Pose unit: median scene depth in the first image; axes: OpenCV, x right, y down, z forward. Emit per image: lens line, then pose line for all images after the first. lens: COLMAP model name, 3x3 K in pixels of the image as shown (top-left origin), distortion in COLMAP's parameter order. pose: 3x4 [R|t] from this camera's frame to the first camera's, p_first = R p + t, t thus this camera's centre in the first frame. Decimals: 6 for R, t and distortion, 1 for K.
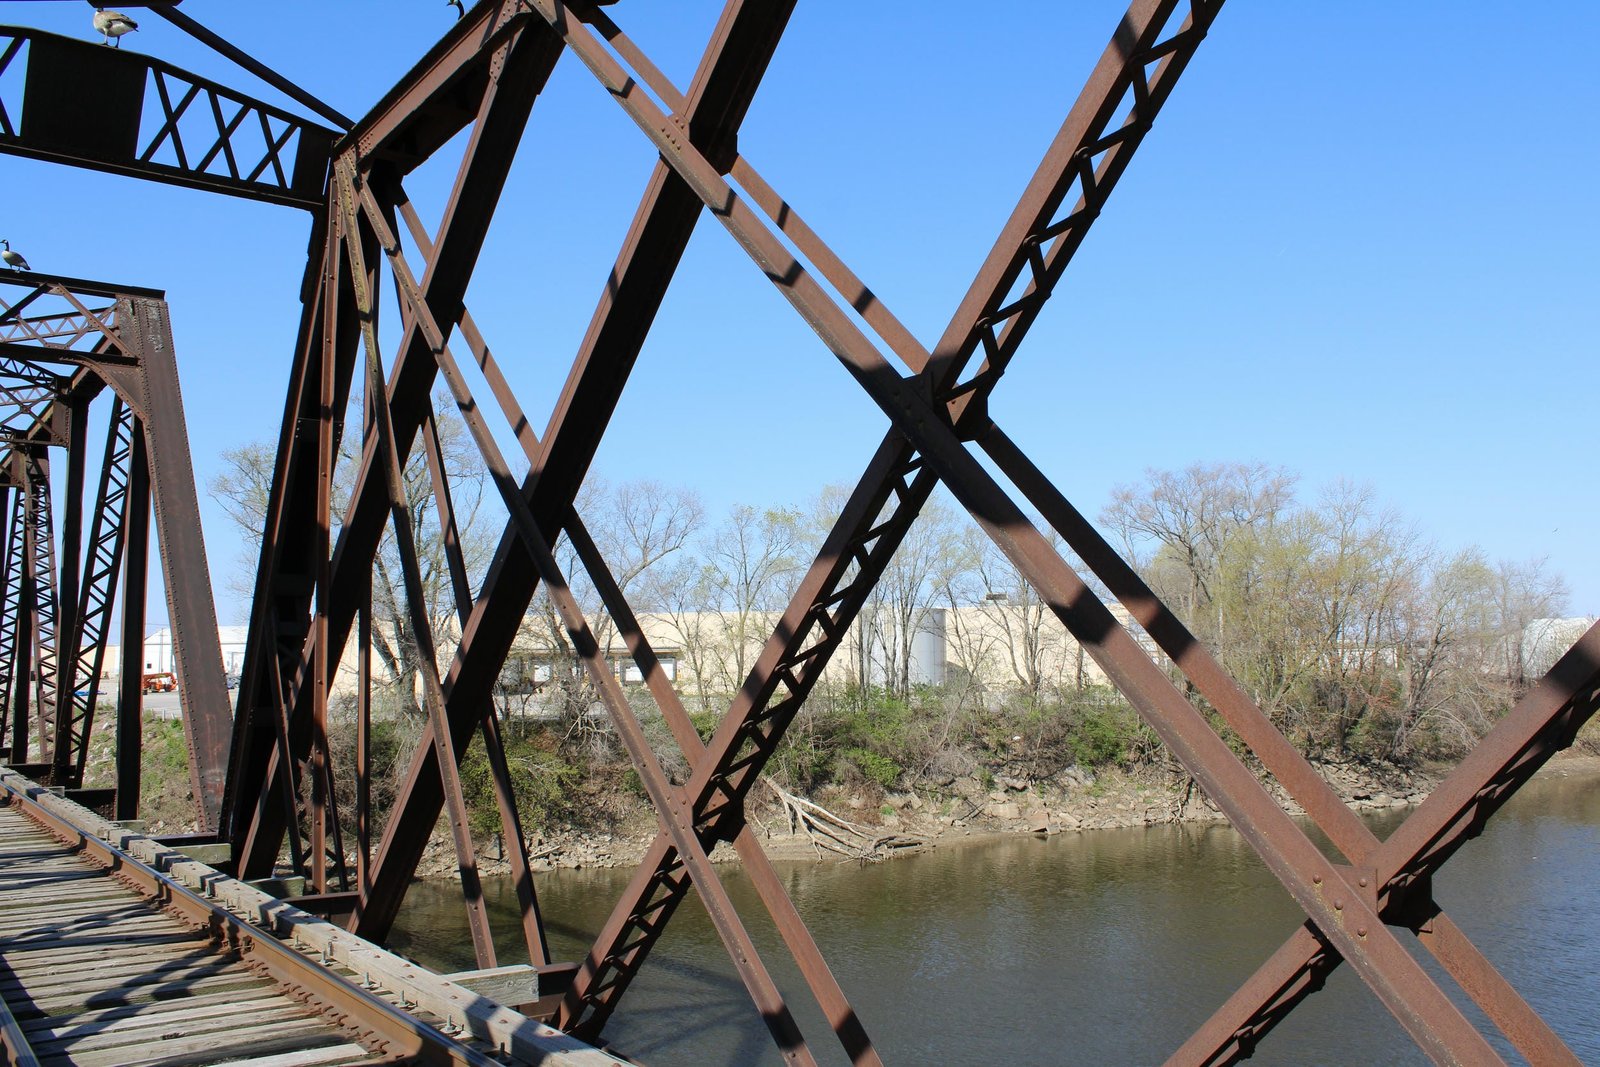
lens RADIAL K [[1401.7, 0, 821.6], [0, 1401.7, 498.6], [0, 0, 1]] dist [-0.131364, 0.130923]
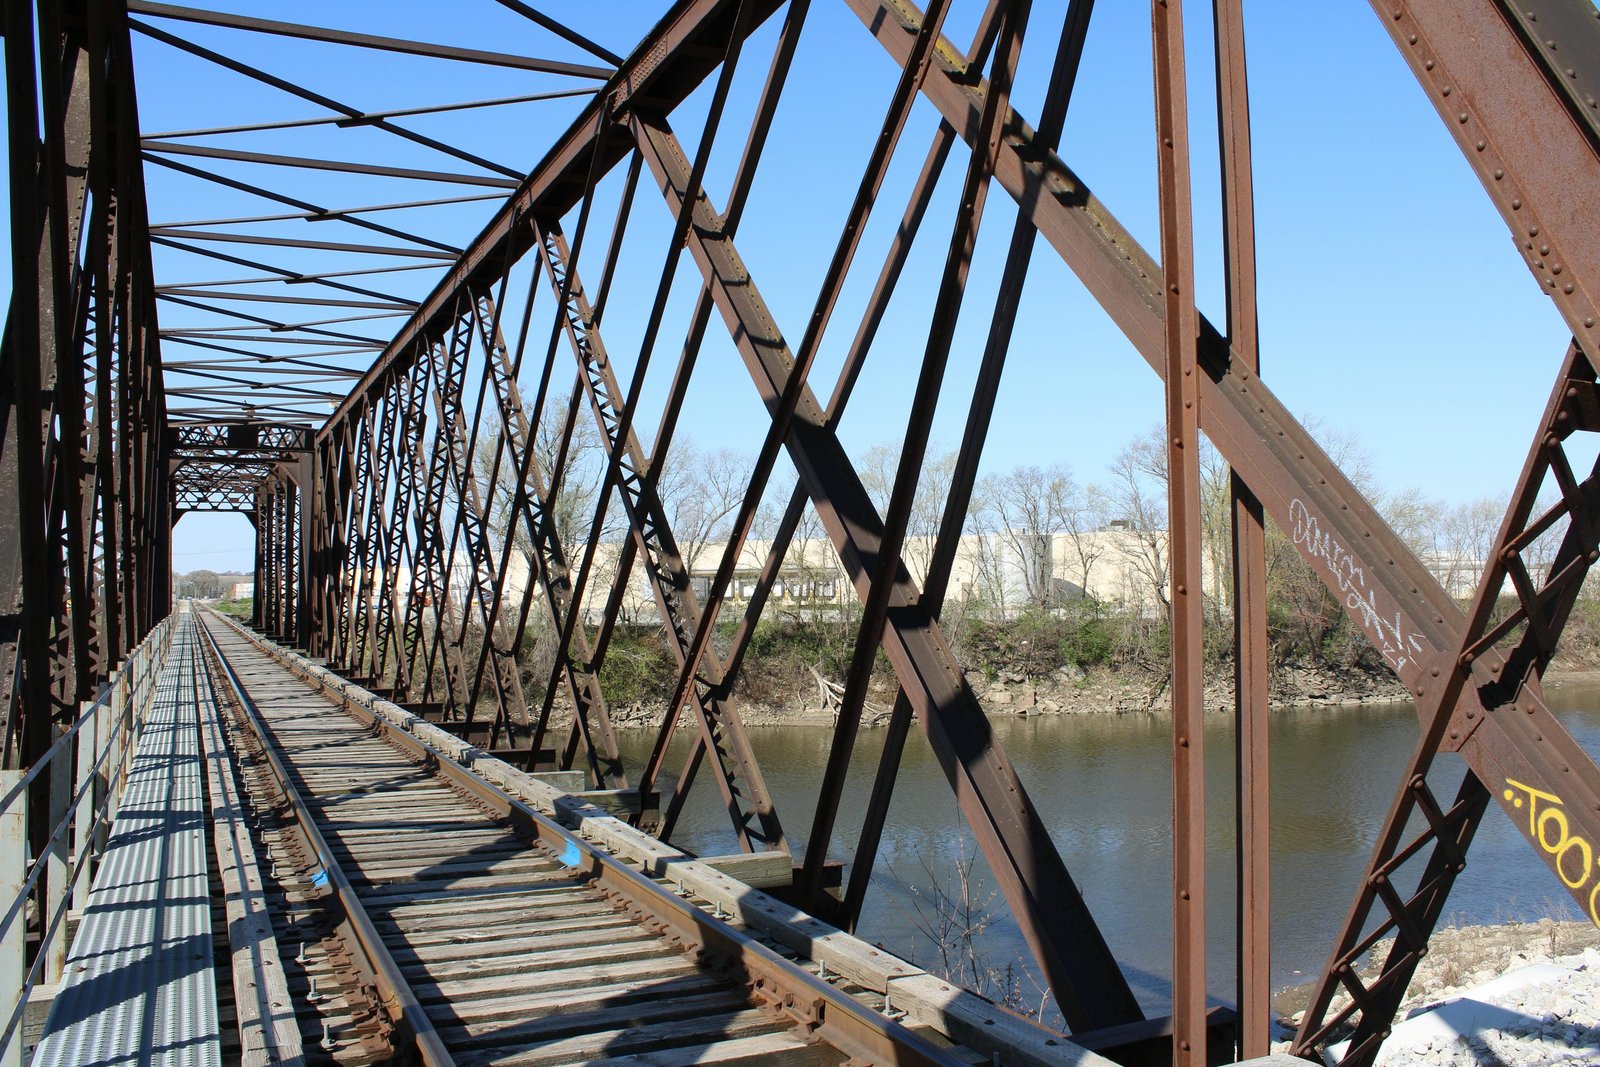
lens RADIAL K [[1401.7, 0, 810.9], [0, 1401.7, 514.6], [0, 0, 1]] dist [-0.131364, 0.130923]
pose [[0.978981, -0.004845, -0.203893, 0.200348], [0.019646, 0.997309, 0.070634, -0.038047], [0.203003, -0.073155, 0.976442, -0.270373]]
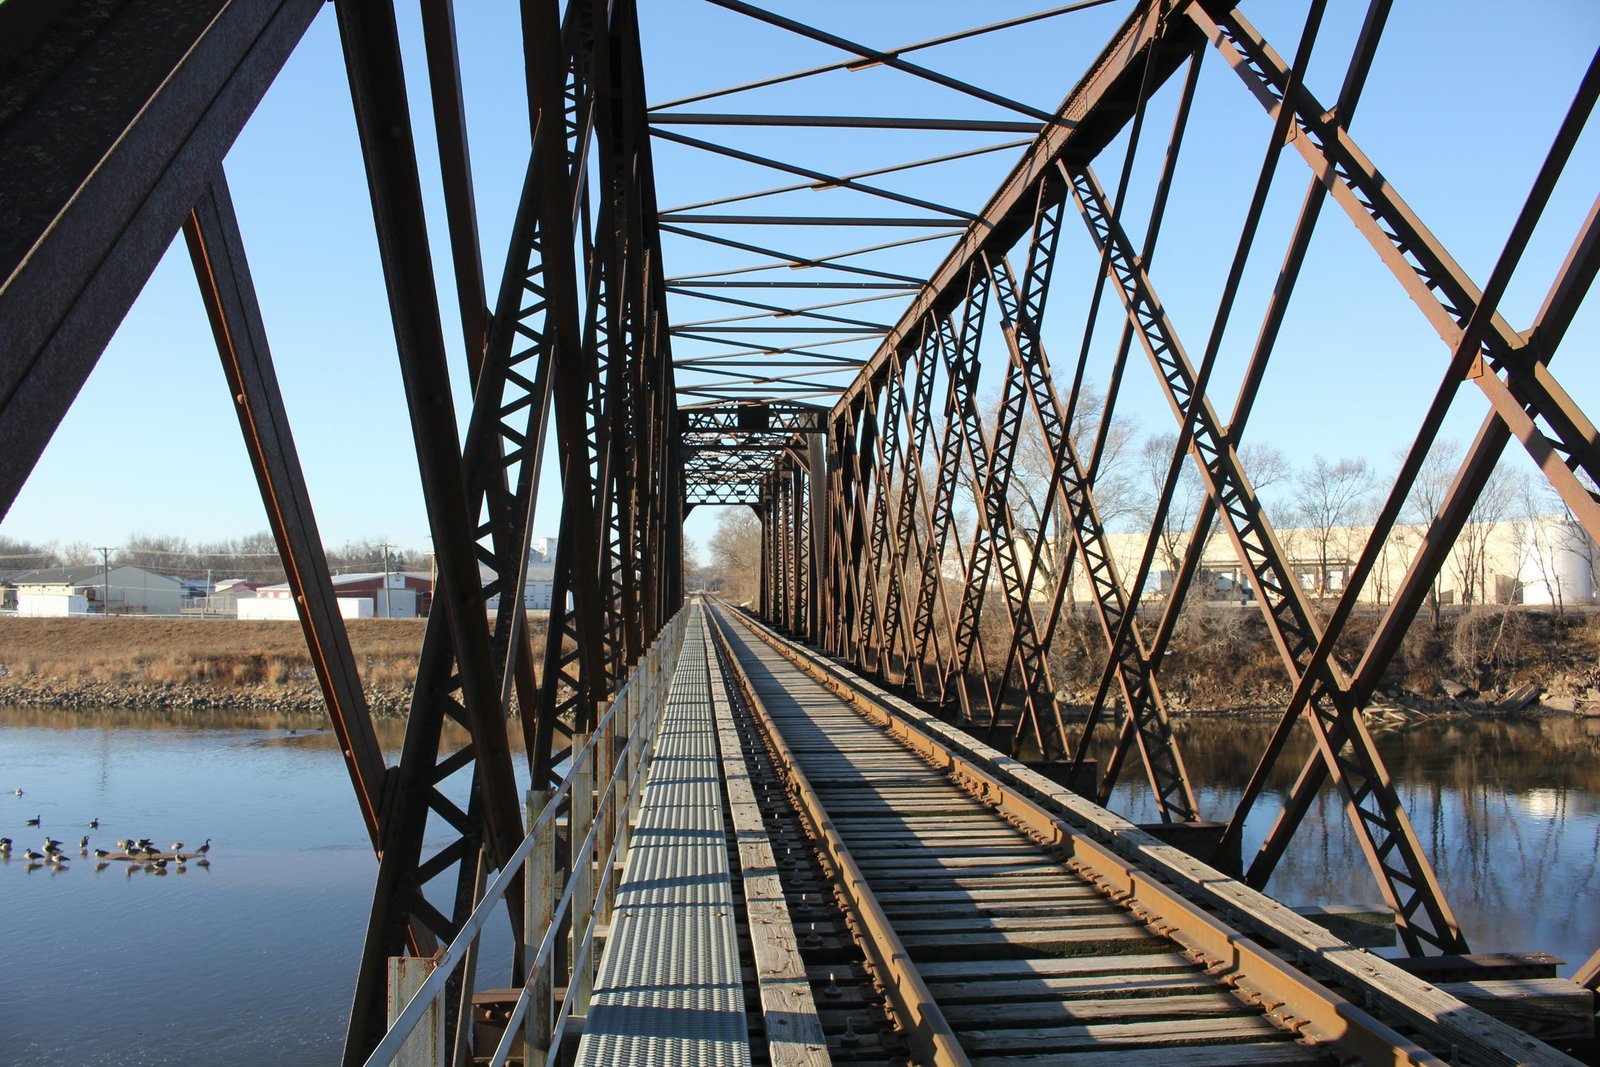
lens RADIAL K [[1401.7, 0, 808.6], [0, 1401.7, 534.5], [0, 0, 1]] dist [-0.131364, 0.130923]
pose [[0.851138, -0.009491, -0.524857, 0.157042], [0.058299, 0.995360, 0.076542, -0.030273], [0.521695, -0.095747, 0.847742, -0.212810]]
